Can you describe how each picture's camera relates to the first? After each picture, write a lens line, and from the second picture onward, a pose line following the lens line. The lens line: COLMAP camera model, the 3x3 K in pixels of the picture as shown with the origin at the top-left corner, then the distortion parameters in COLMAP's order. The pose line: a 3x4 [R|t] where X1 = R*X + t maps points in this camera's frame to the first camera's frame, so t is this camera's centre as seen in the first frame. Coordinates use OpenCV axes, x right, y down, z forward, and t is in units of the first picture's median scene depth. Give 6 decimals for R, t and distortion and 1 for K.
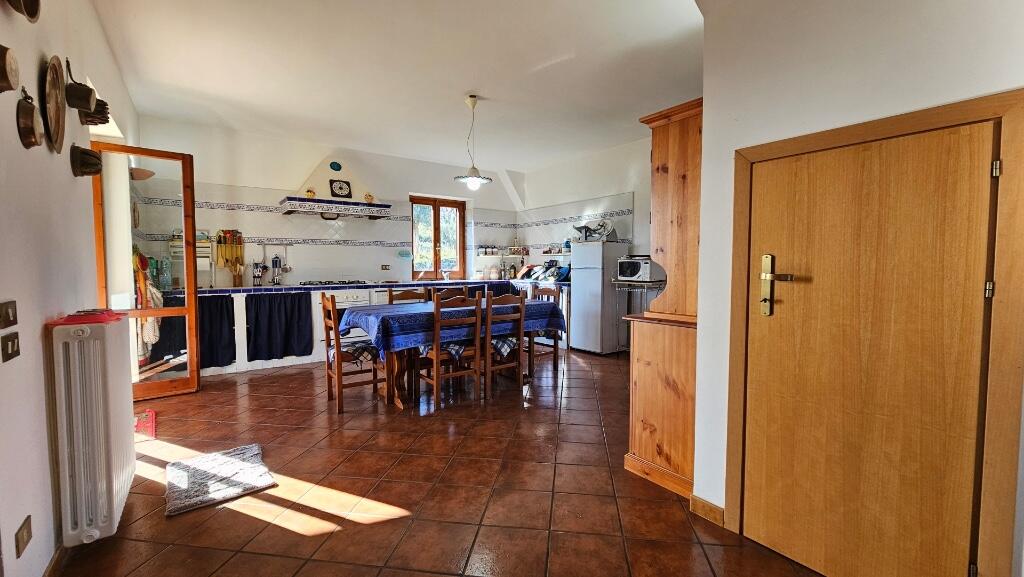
lens RADIAL K [[419.1, 0, 512.6], [0, 419.1, 287.1], [0, 0, 1]] dist [0.001729, -0.000460]
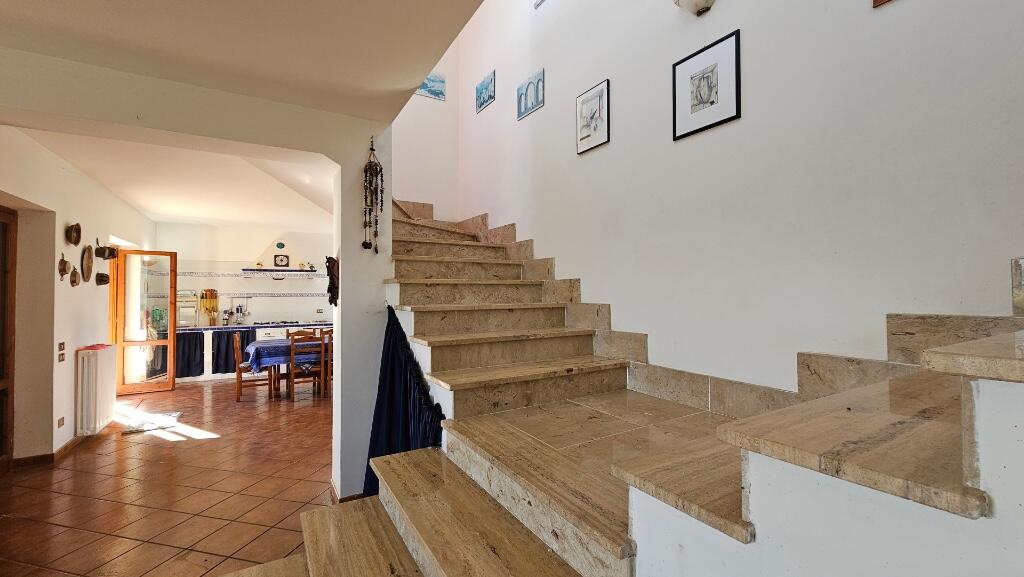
lens RADIAL K [[419.1, 0, 511.1], [0, 419.1, 287.4], [0, 0, 1]] dist [0.001729, -0.000460]
pose [[0.995140, -0.001705, -0.098455, 0.661878], [-0.004794, 0.997825, -0.065739, -0.050732], [0.098353, 0.065892, 0.992968, -0.488611]]
